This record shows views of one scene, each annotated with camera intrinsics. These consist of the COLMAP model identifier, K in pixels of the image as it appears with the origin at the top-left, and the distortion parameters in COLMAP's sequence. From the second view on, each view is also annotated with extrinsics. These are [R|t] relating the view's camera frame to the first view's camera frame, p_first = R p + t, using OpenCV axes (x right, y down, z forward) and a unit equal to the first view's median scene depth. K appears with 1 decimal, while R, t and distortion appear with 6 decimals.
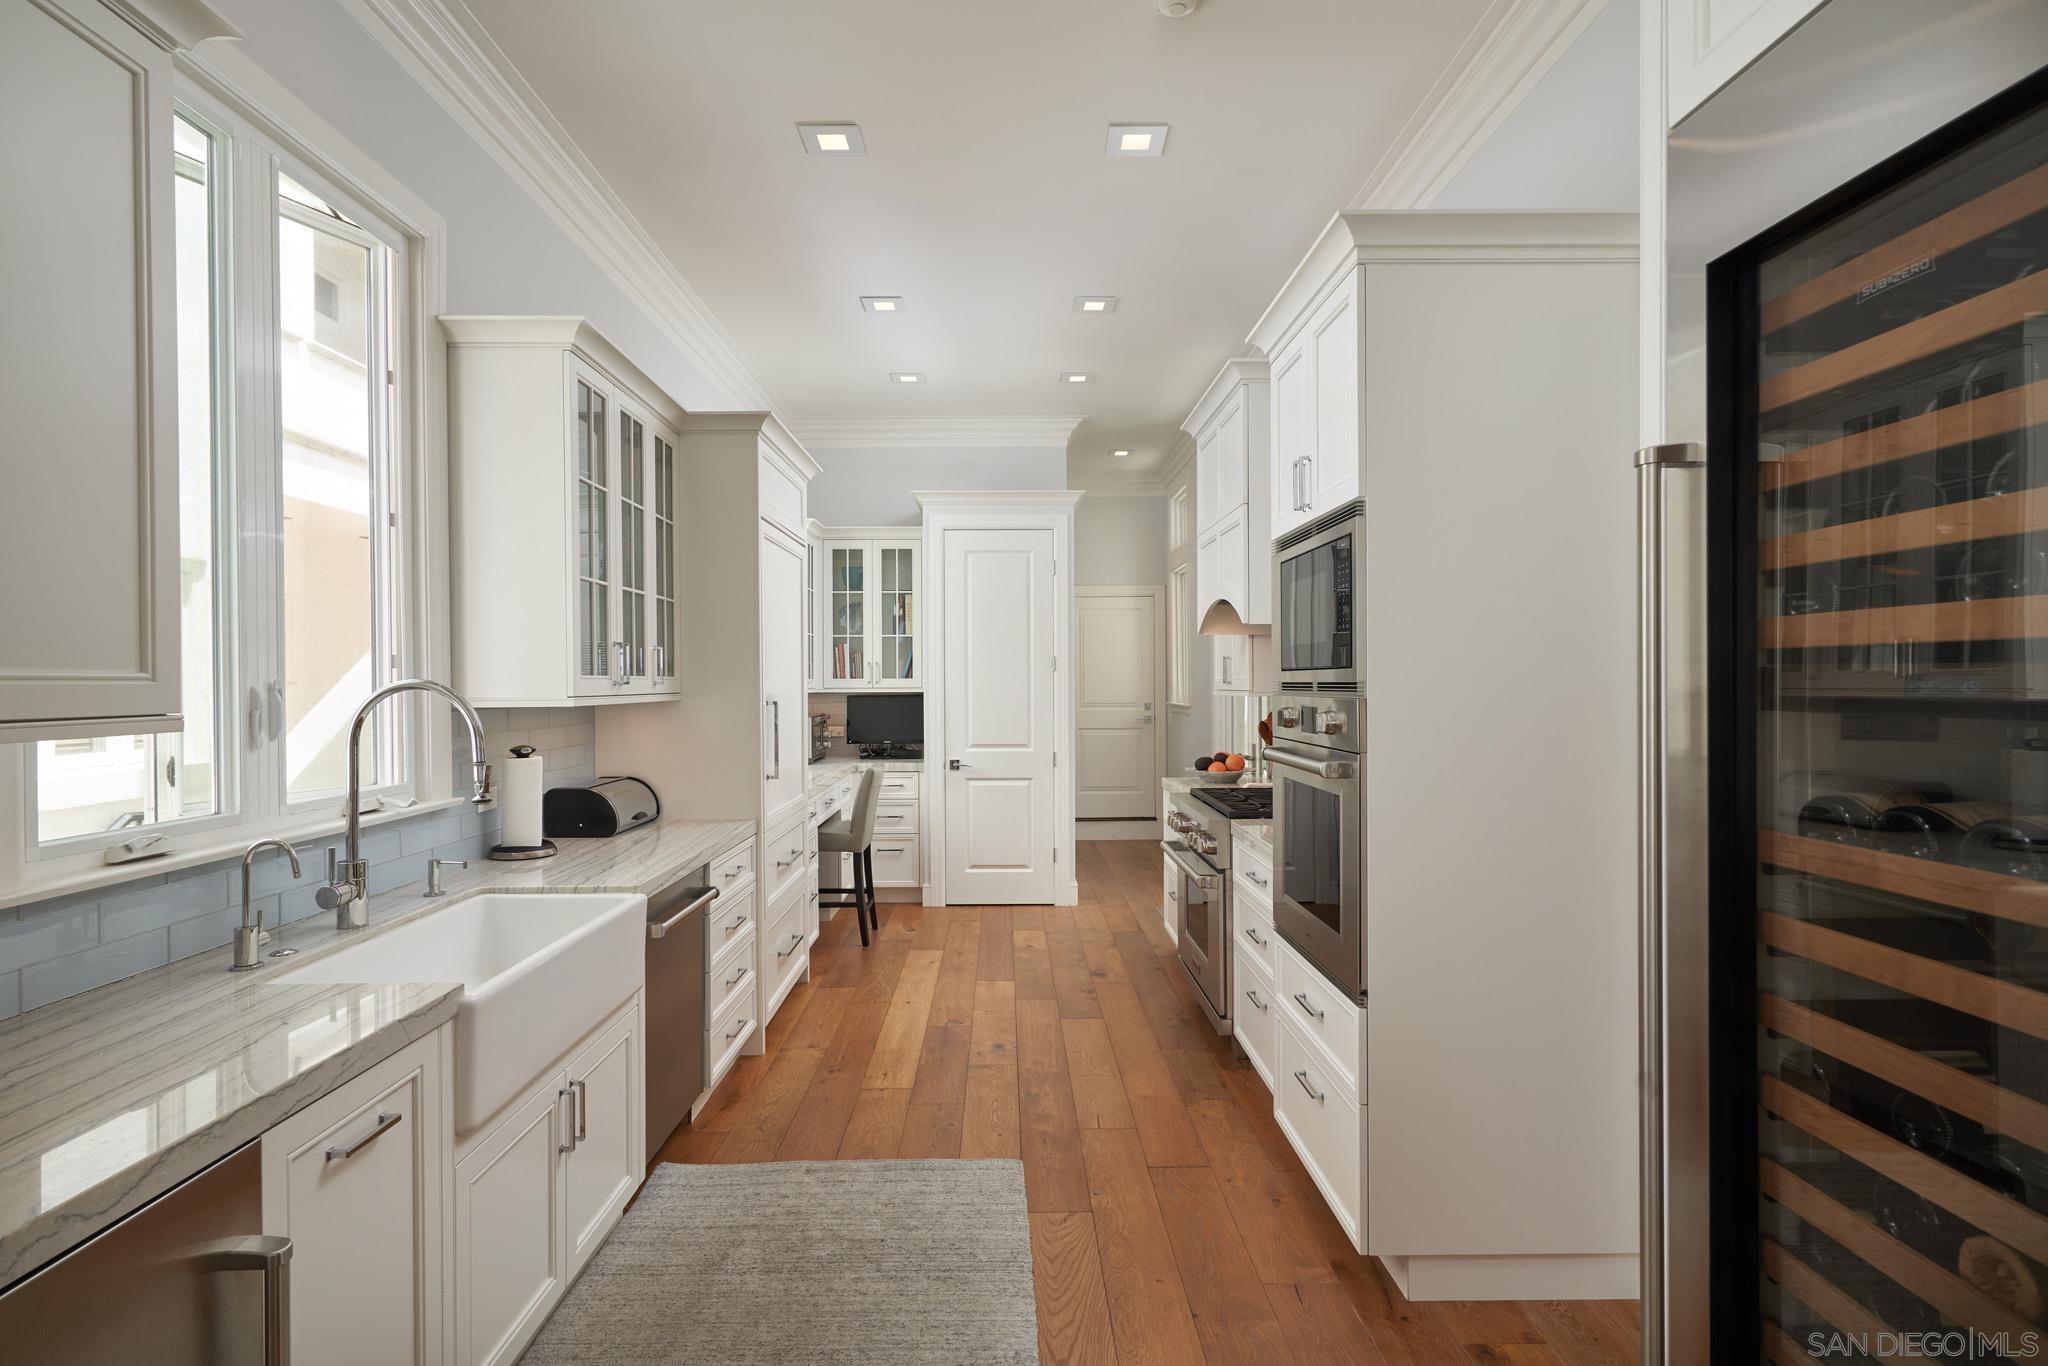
lens RADIAL K [[1000.3, 0, 1024.2], [0, 1000.3, 681.8], [0, 0, 1]] dist [0.001825, -0.000126]
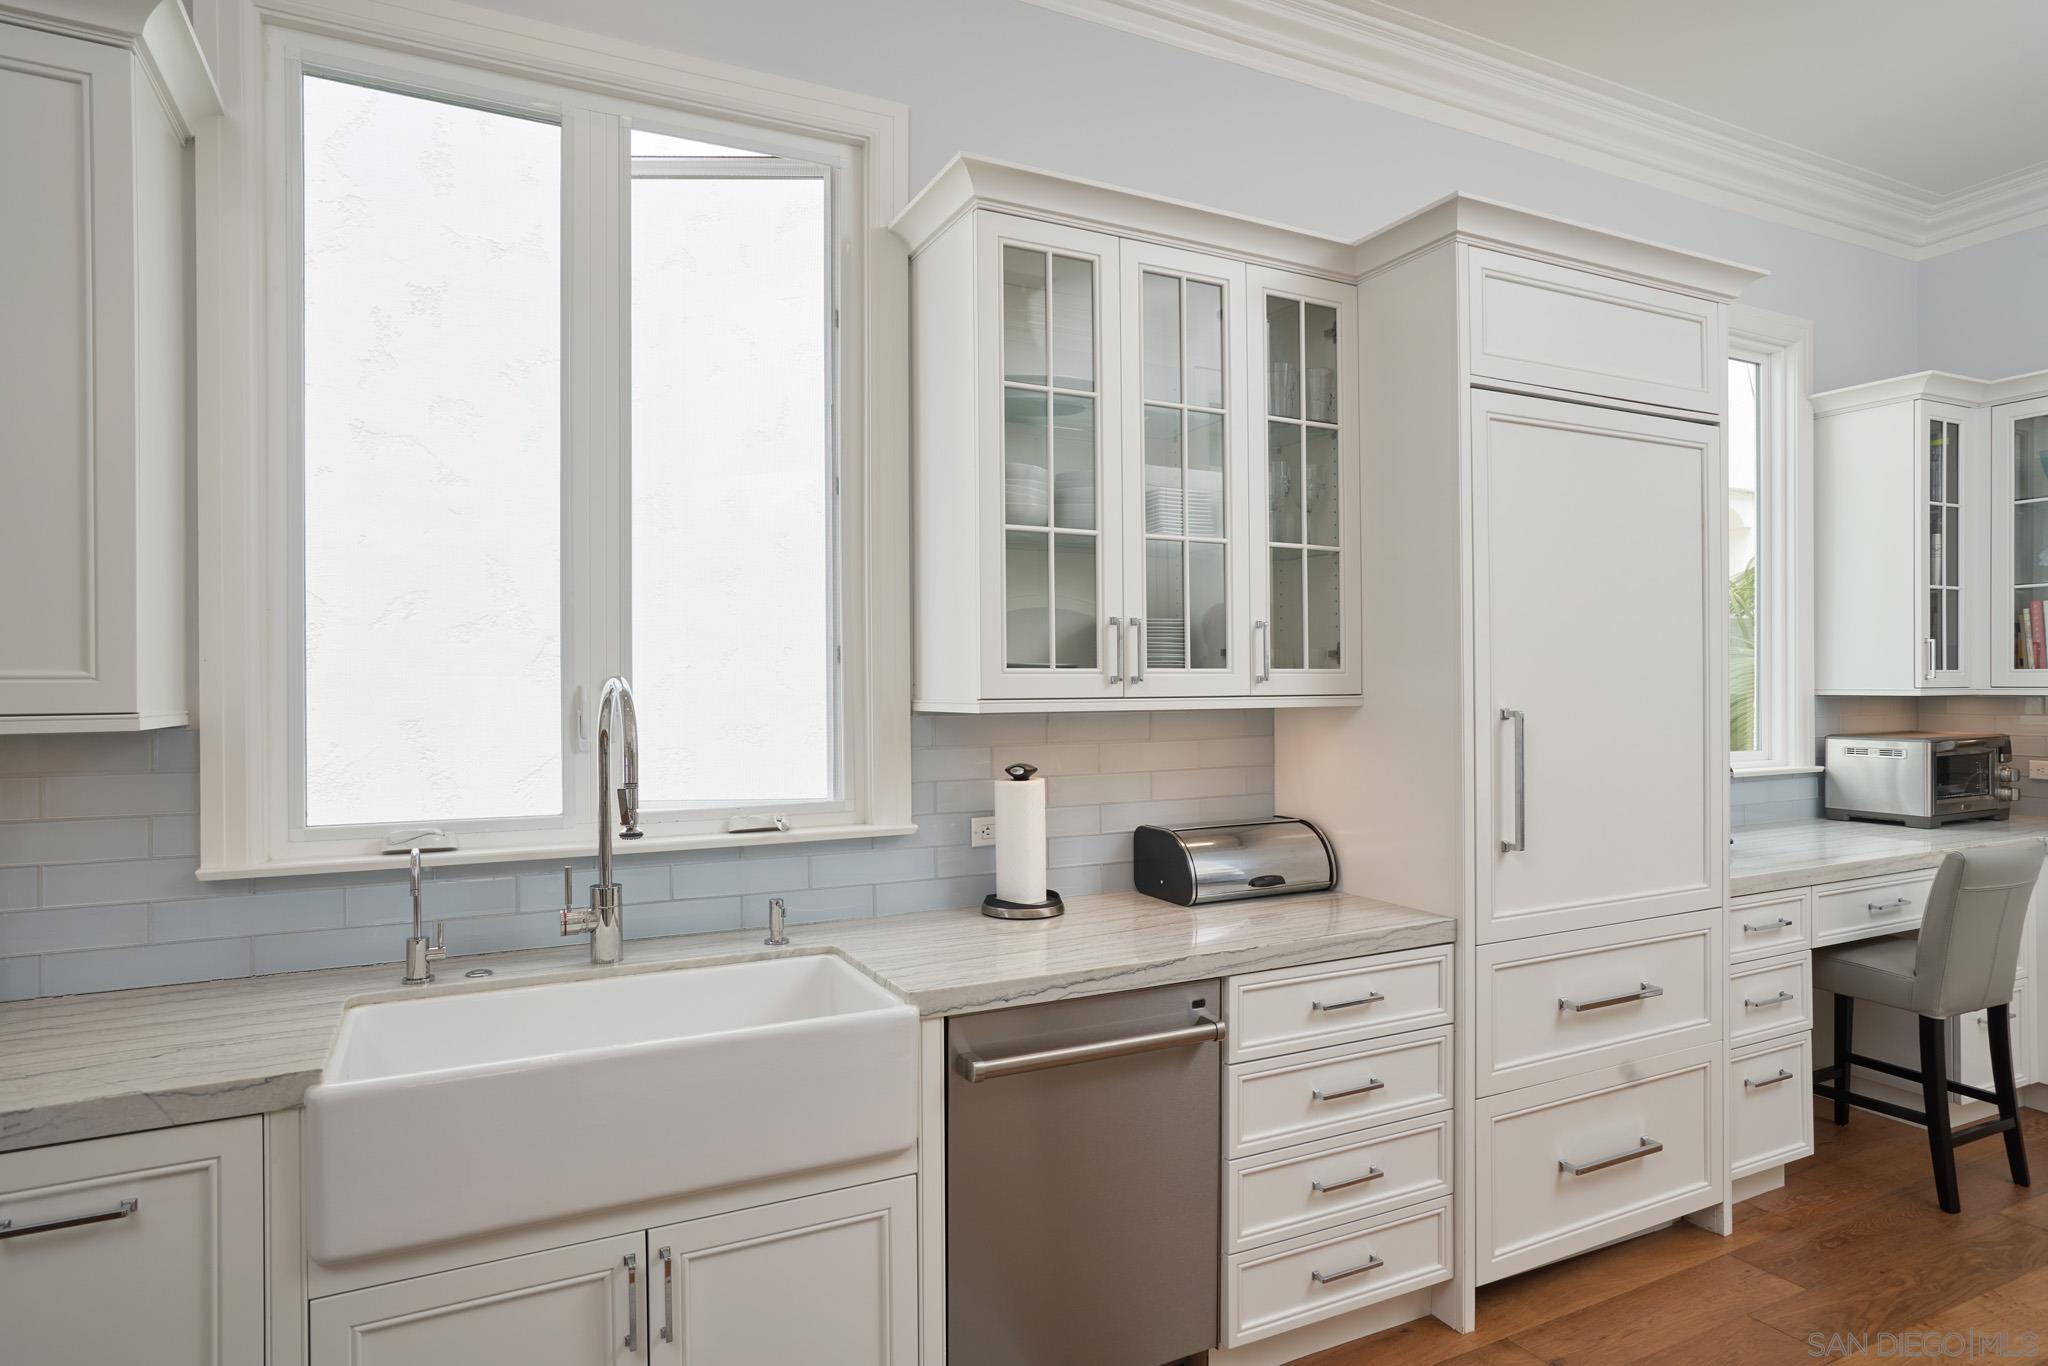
lens RADIAL K [[1107.4, 0, 1019.2], [0, 1107.4, 687.7], [0, 0, 1]] dist [-0.025608, 0.000868]
pose [[0.420172, 0.012249, -0.907362, 0.255298], [0.000602, 0.999905, 0.013777, -0.004232], [0.907444, -0.006335, 0.420124, 0.677538]]
